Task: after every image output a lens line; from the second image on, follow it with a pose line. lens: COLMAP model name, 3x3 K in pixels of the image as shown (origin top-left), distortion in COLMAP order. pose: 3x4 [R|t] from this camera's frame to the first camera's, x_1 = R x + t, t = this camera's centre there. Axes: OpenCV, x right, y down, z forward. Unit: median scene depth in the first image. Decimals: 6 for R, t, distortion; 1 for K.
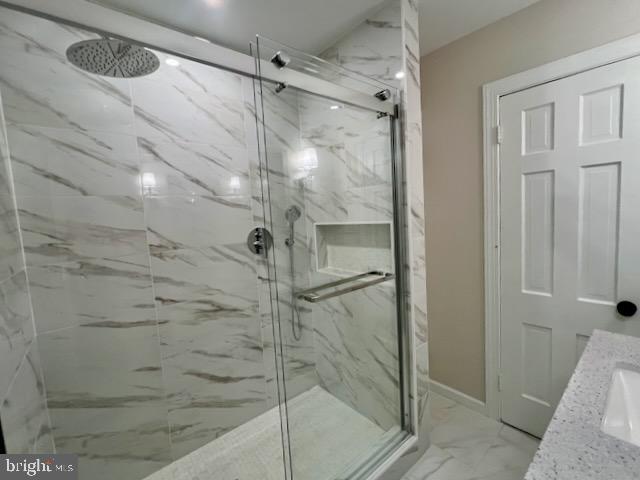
lens RADIAL K [[283.9, 0, 323.9], [0, 283.9, 240.7], [0, 0, 1]] dist [-0.004105, 0.001235]
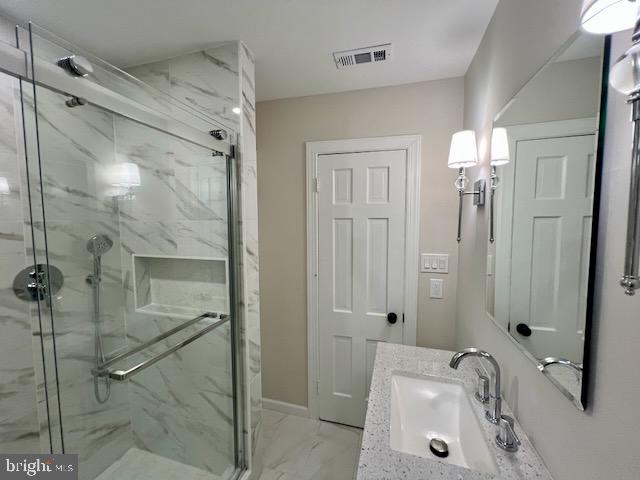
lens RADIAL K [[260.3, 0, 320.7], [0, 260.3, 240.5], [0, 0, 1]] dist [0.000673, -0.000725]
pose [[0.837752, 0.018355, 0.545742, 0.014628], [0.003338, 0.999244, -0.038731, -0.091417], [-0.546040, 0.034268, 0.837058, 0.051646]]
